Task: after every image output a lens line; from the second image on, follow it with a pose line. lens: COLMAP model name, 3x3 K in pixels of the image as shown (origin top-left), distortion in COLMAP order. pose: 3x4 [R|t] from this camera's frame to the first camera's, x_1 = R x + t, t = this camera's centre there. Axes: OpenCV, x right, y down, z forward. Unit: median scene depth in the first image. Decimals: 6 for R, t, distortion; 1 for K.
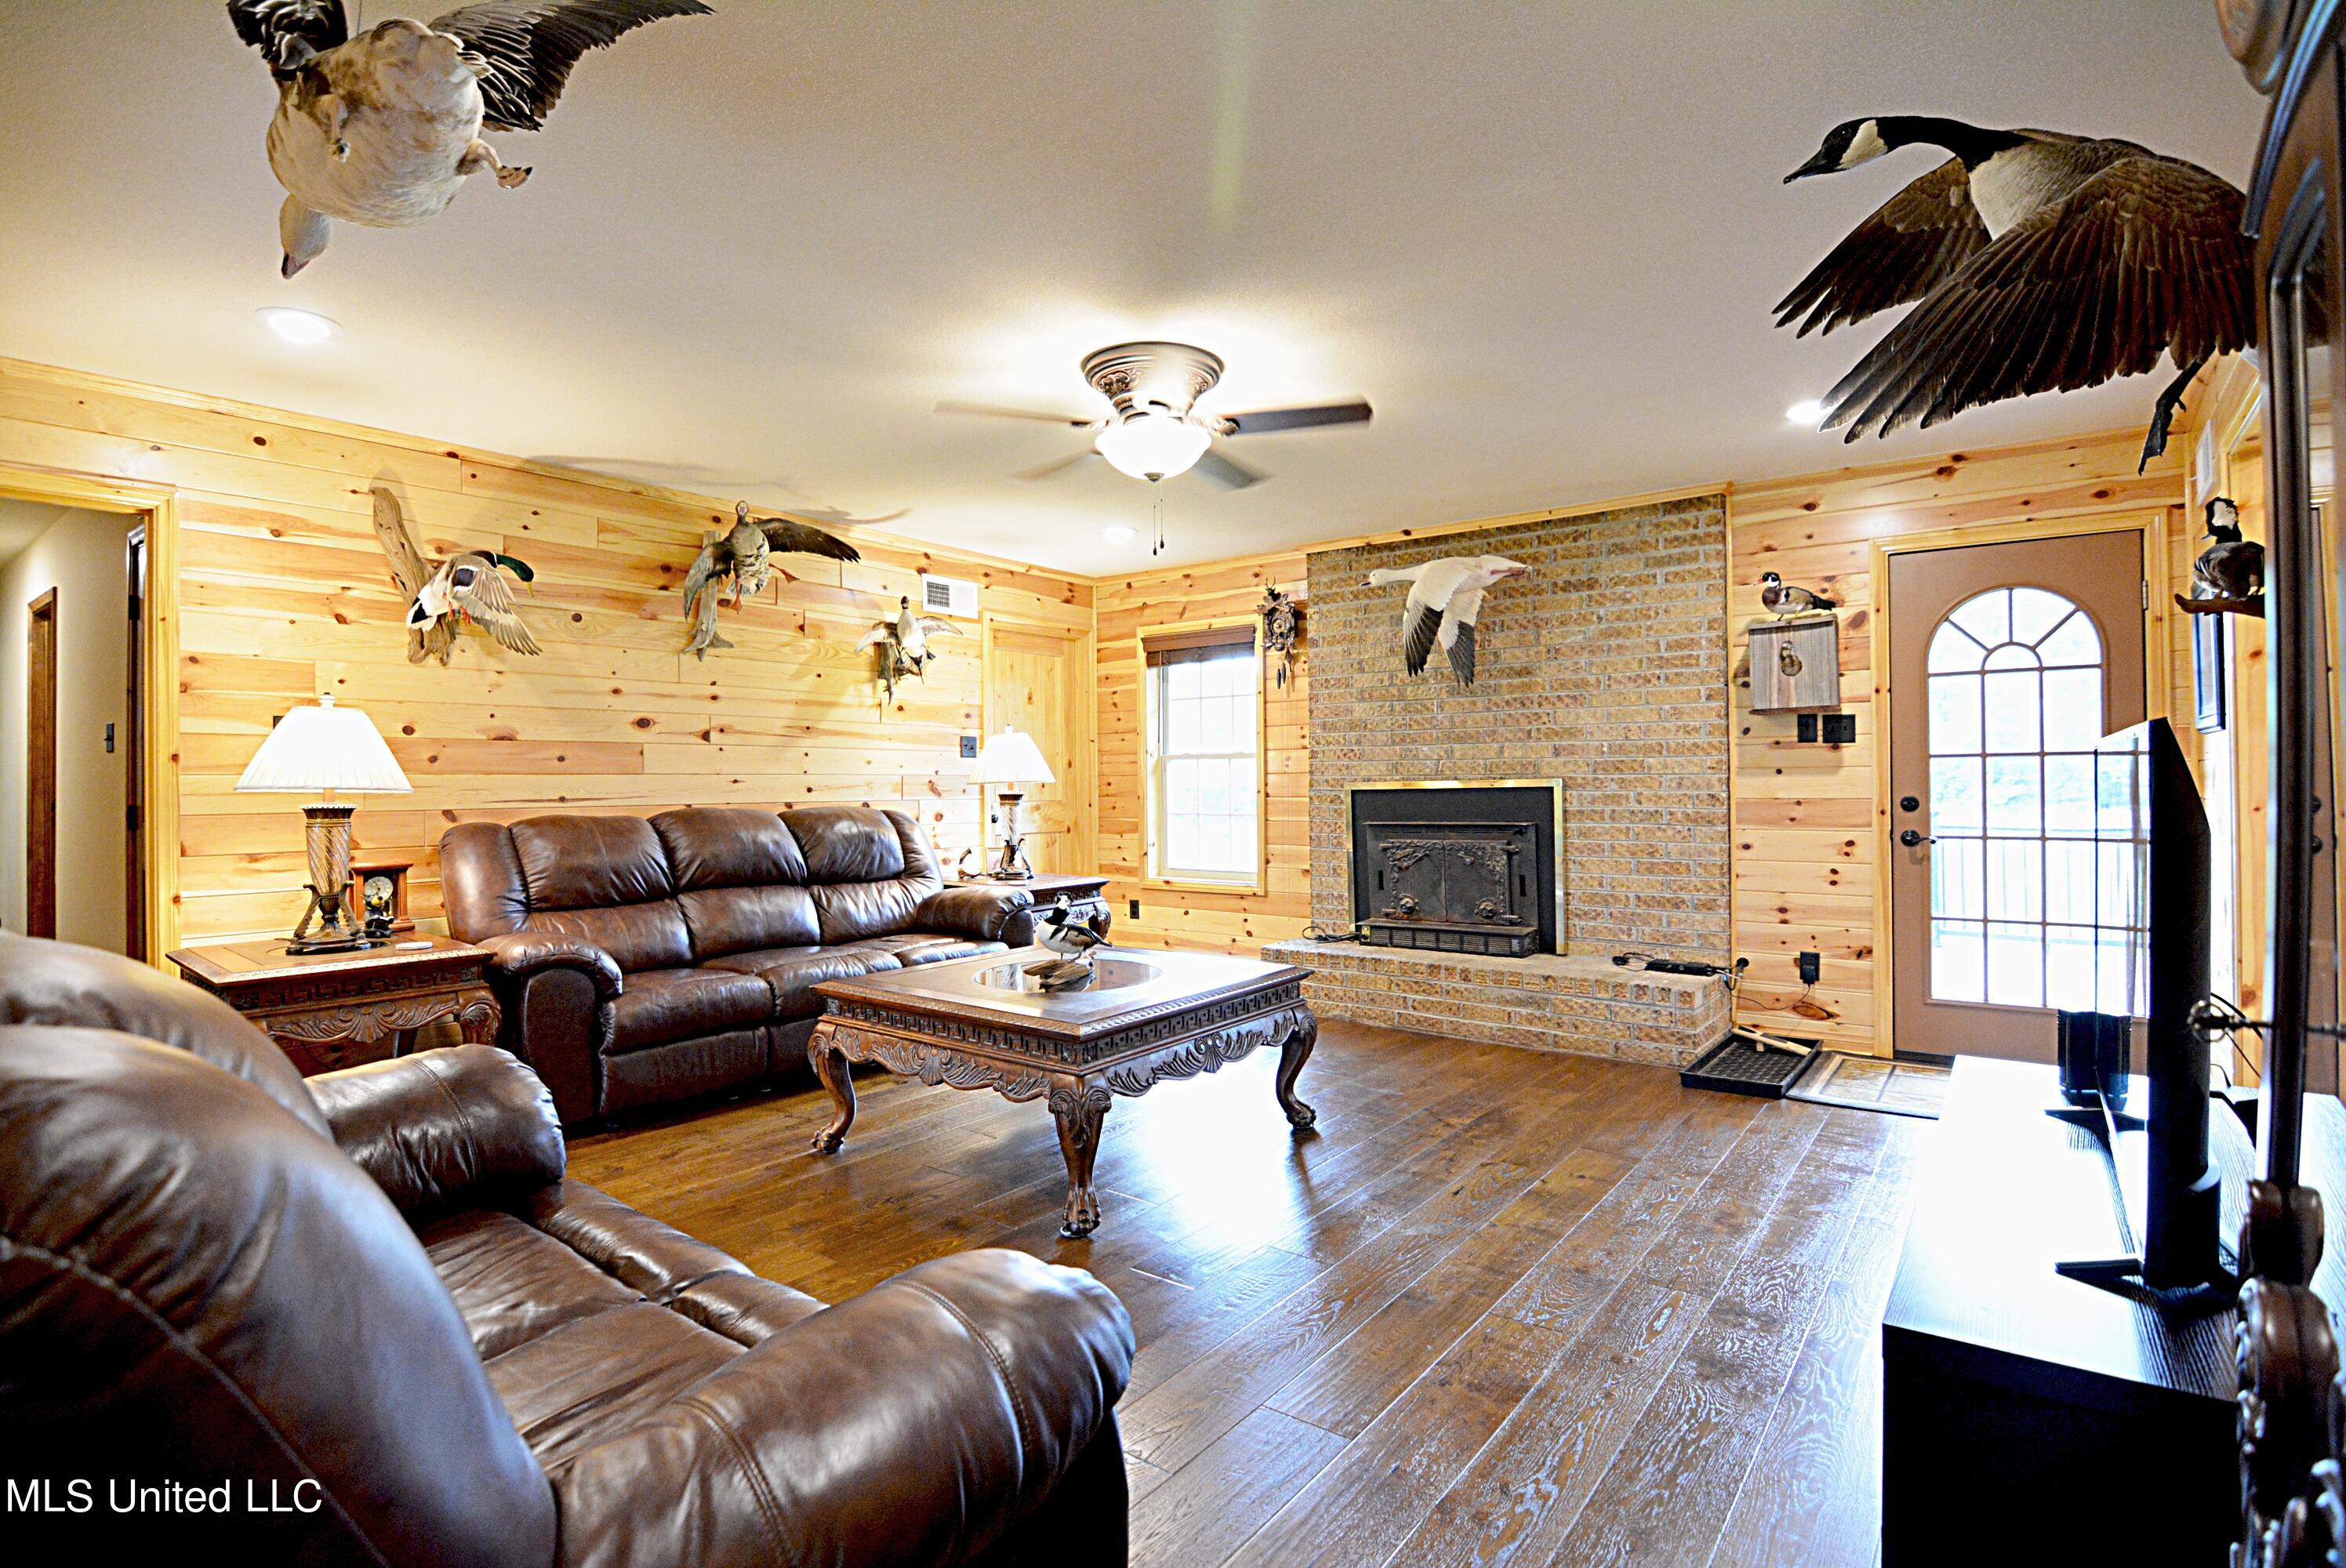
lens RADIAL K [[1117.0, 0, 1174.7], [0, 1117.0, 783.2], [0, 0, 1]] dist [-0.001533, -0.005021]
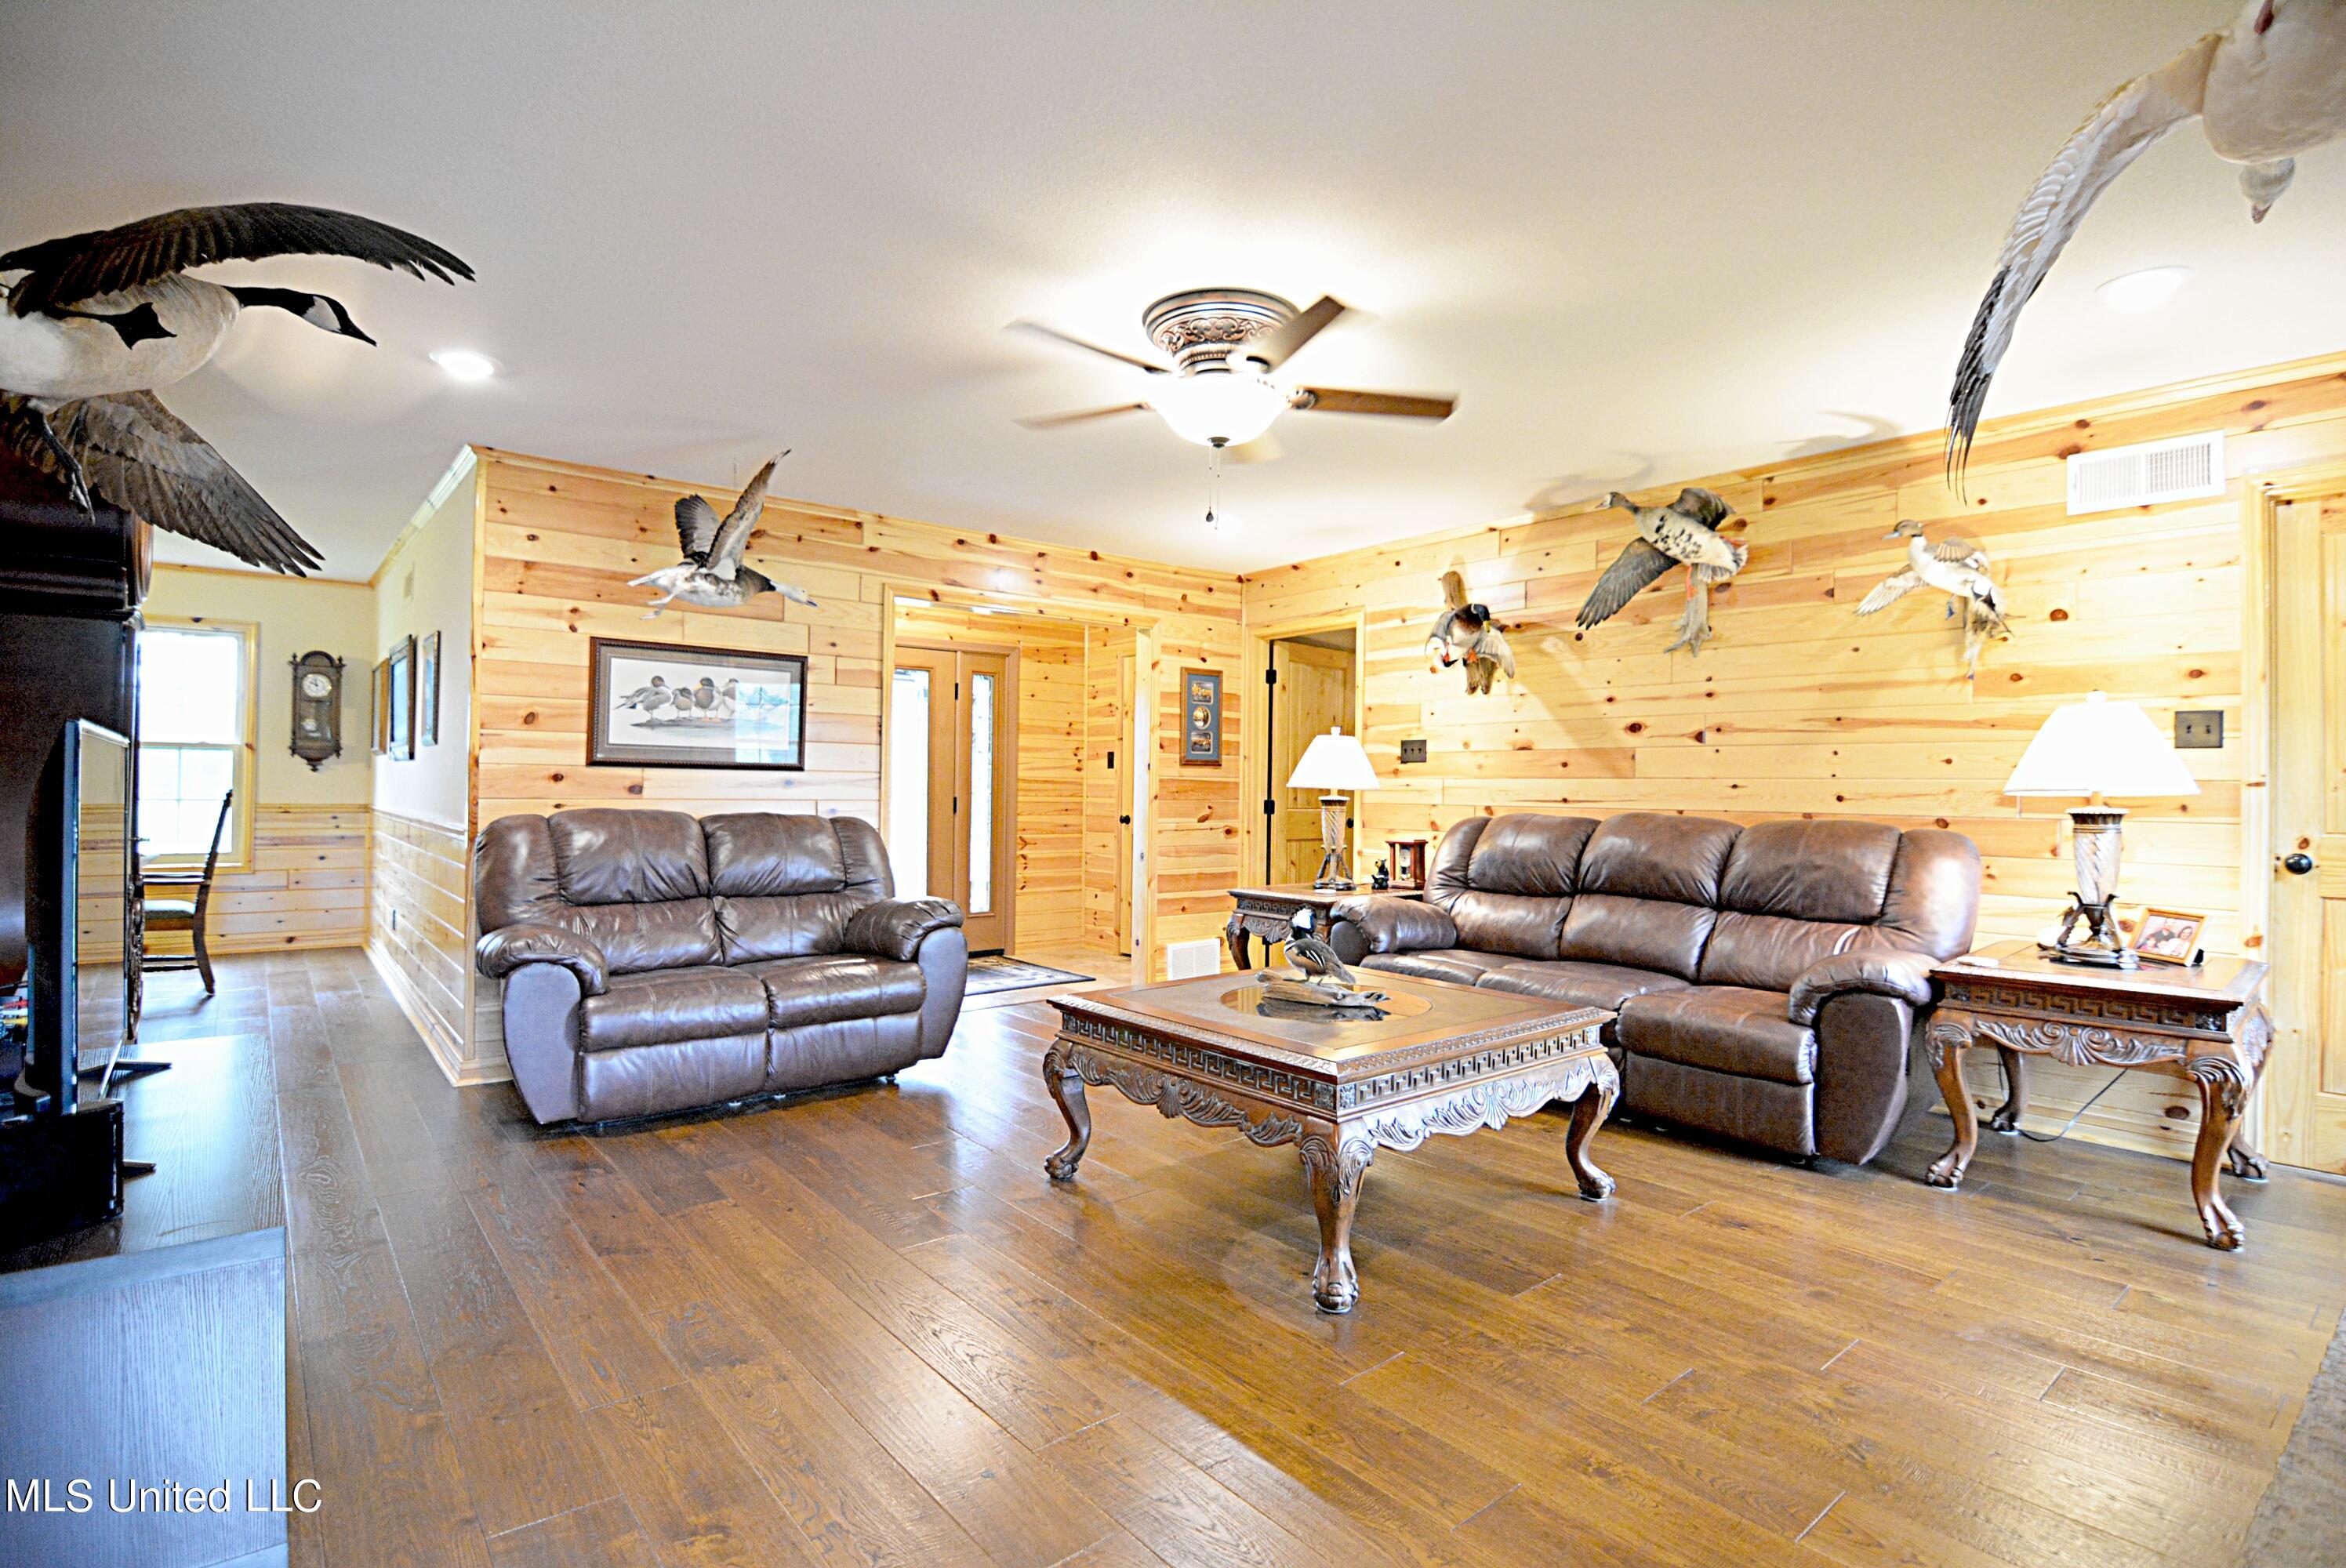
lens RADIAL K [[1117.0, 0, 1173.1], [0, 1117.0, 777.6], [0, 0, 1]] dist [-0.001533, -0.005021]
pose [[-0.219582, -0.000709, -0.975594, 0.578712], [-0.007730, 0.999970, 0.001013, -0.006057], [0.975563, 0.007764, -0.219581, 0.777986]]
